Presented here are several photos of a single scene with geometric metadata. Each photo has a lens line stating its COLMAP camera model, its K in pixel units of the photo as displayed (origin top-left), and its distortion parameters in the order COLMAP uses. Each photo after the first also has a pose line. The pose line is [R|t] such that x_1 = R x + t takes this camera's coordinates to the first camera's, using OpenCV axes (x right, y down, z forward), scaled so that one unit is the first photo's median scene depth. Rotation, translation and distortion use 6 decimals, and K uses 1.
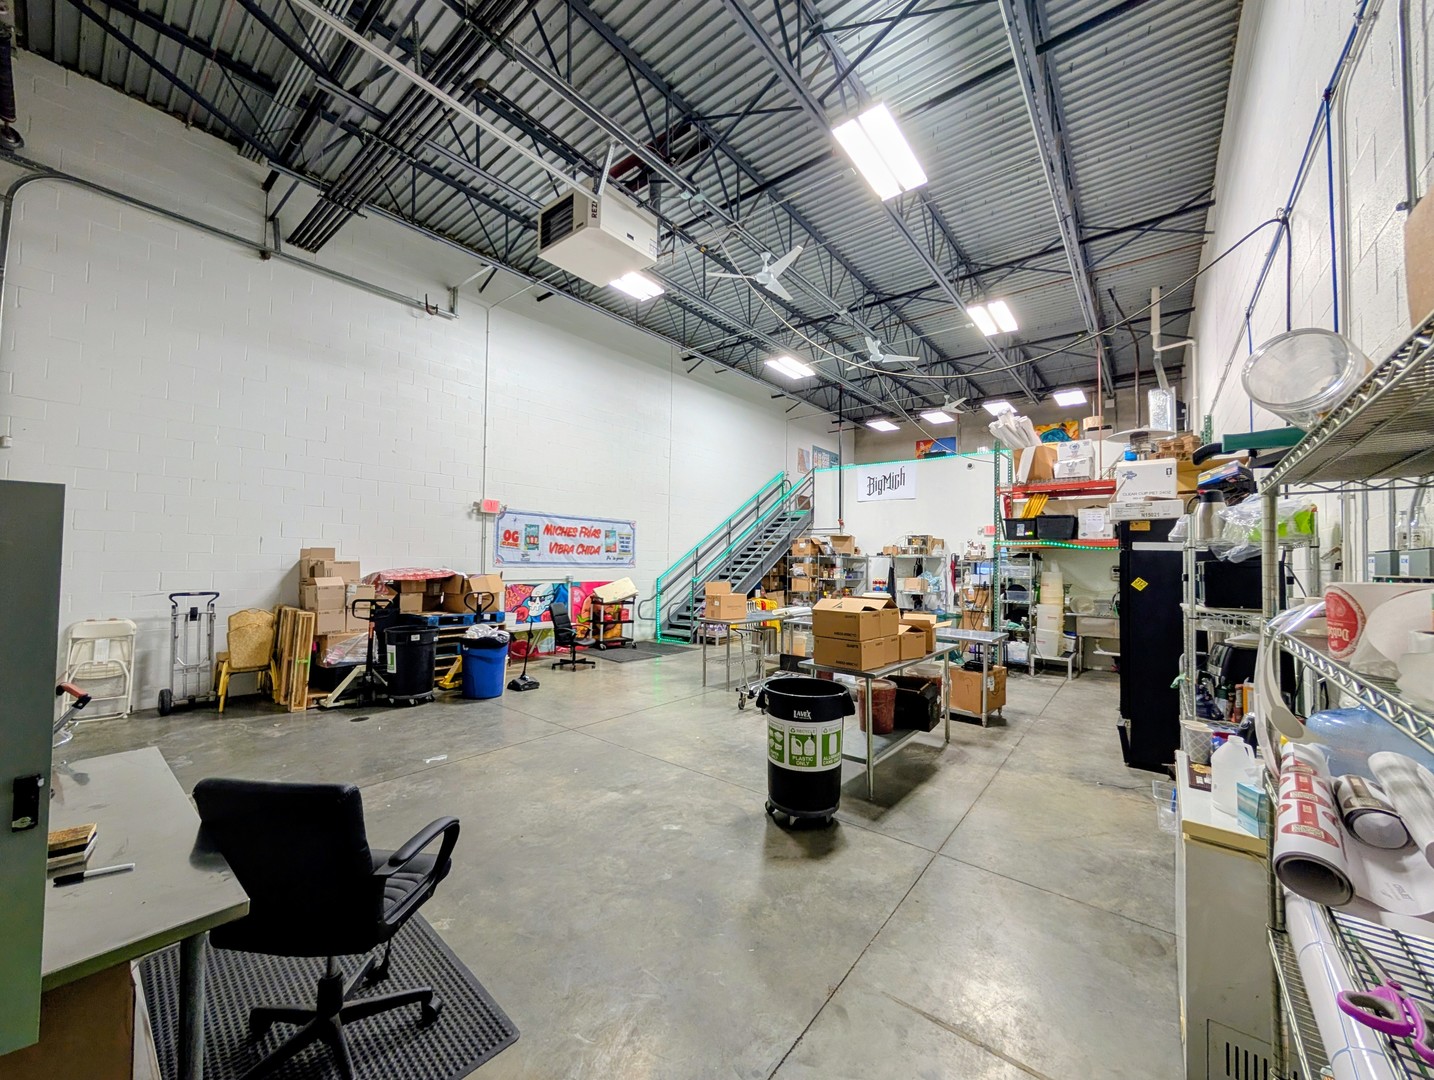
lens RADIAL K [[541.1, 0, 711.5], [0, 541.1, 547.3], [0, 0, 1]] dist [-0.001664, 0.000117]
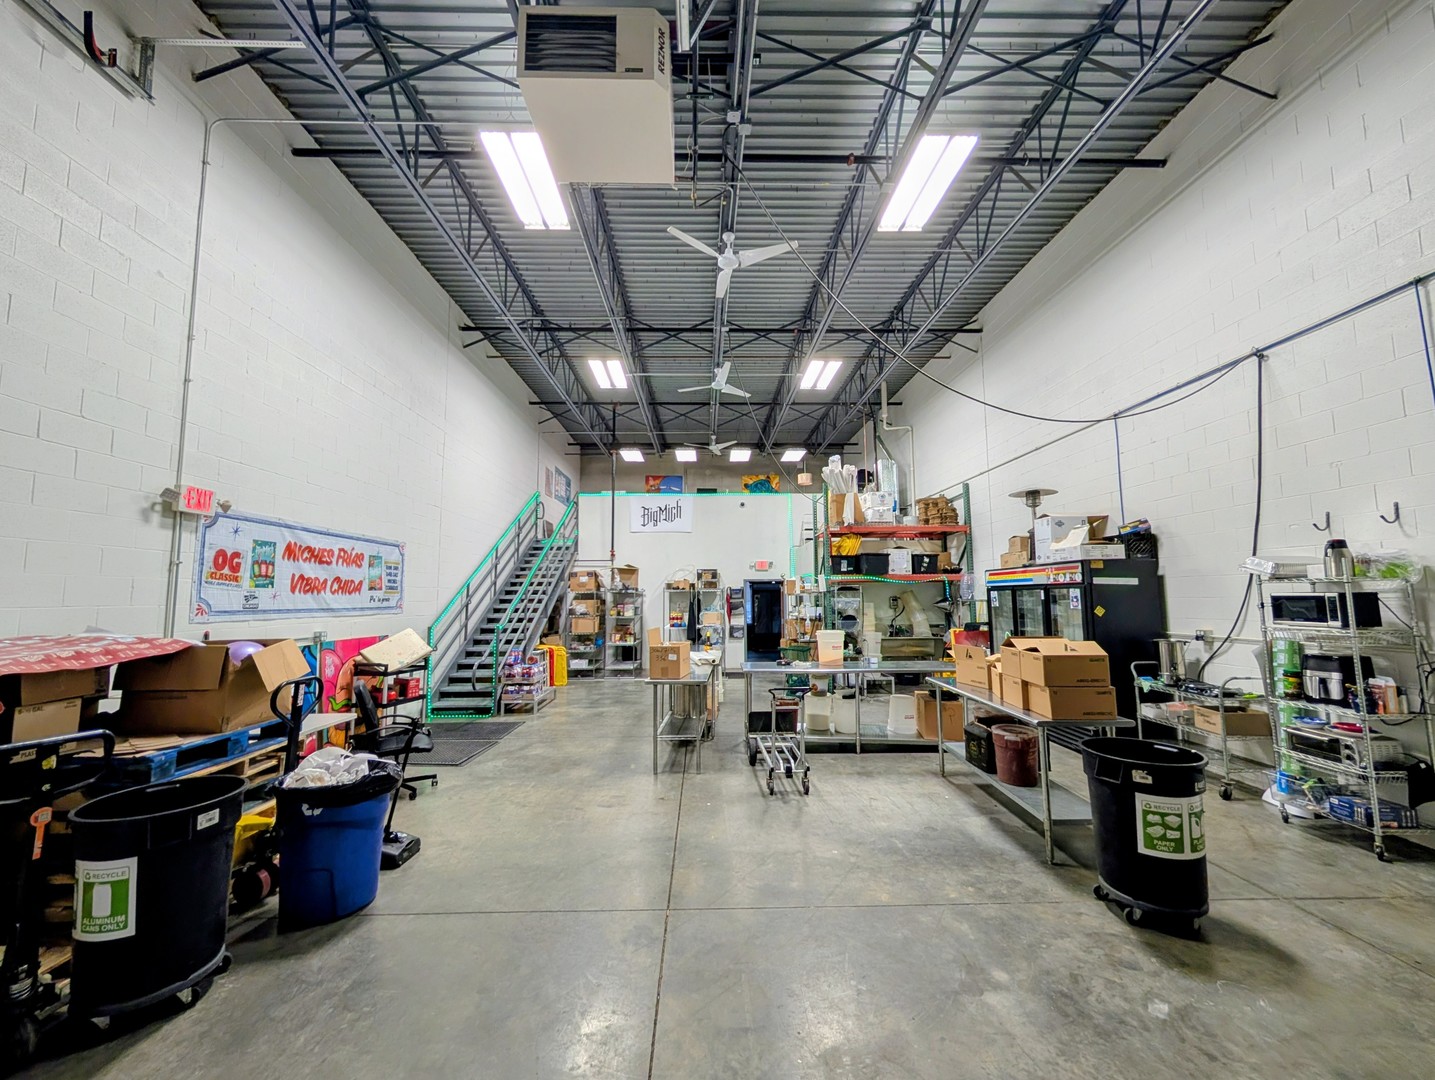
lens RADIAL K [[546.1, 0, 711.5], [0, 546.1, 545.0], [0, 0, 1]] dist [-0.000220, 0.000122]
pose [[0.766112, 0.040594, 0.641424, -0.335231], [0.001446, 0.997892, -0.064882, -0.001665], [-0.642706, 0.050635, 0.764438, 0.289063]]
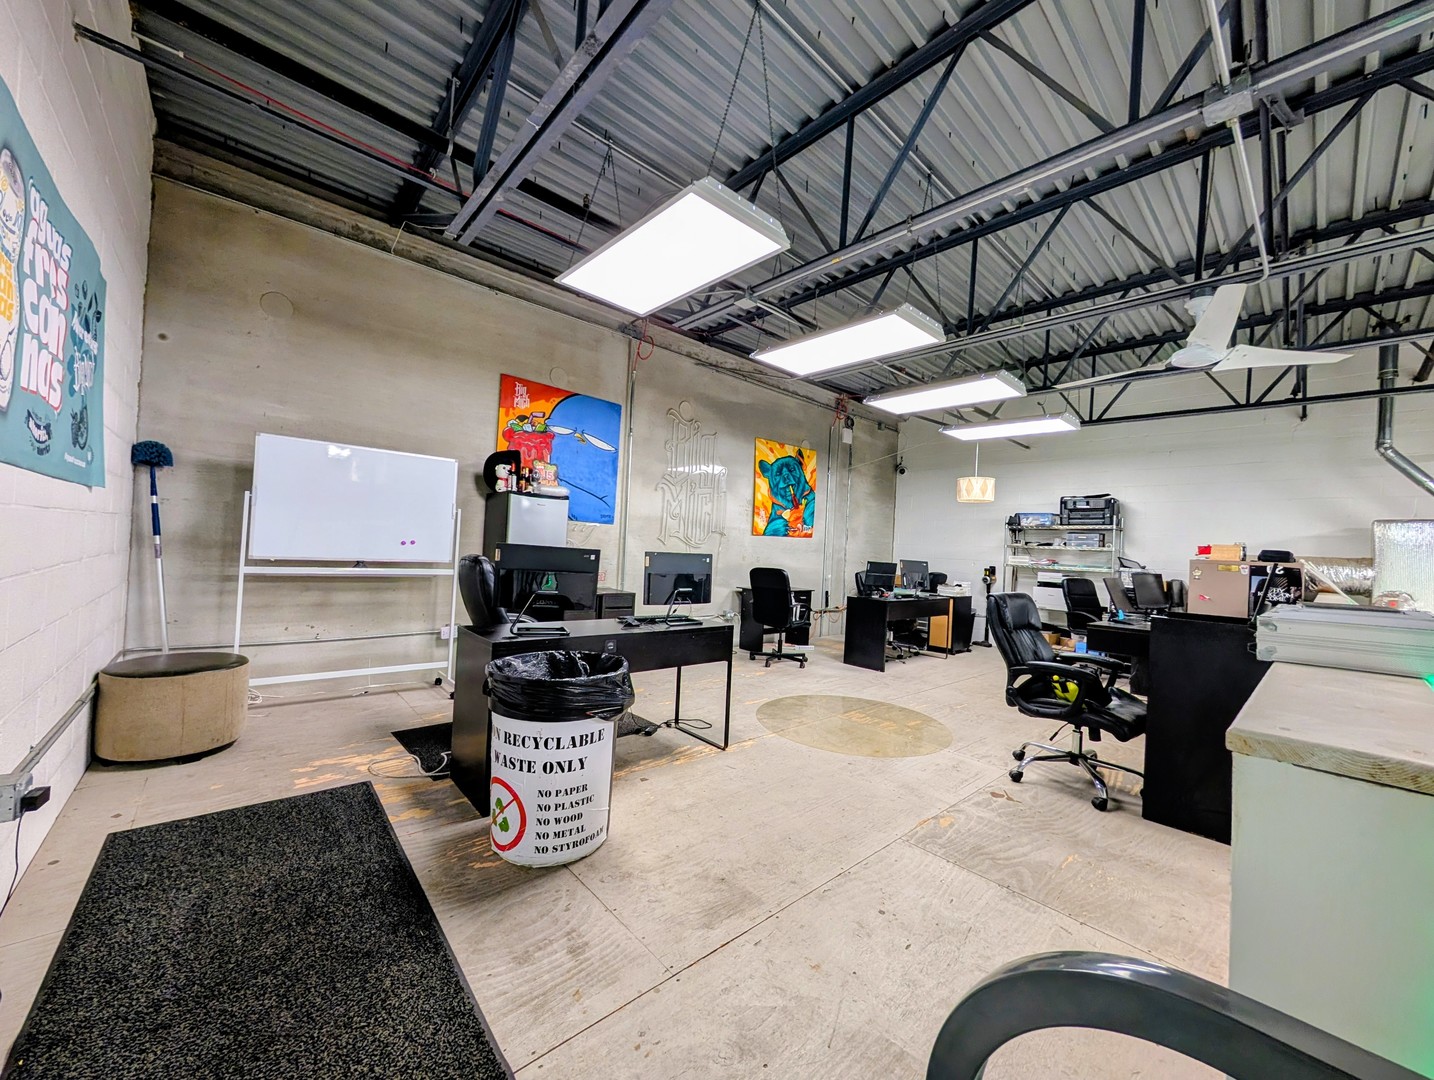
lens RADIAL K [[545.7, 0, 711.0], [0, 545.7, 545.0], [0, 0, 1]] dist [-0.000220, 0.000122]
pose [[0.167324, -0.001669, 0.985900, 0.256000], [-0.075137, 0.997069, 0.014440, -0.238189], [-0.983035, -0.076494, 0.166708, 1.630533]]
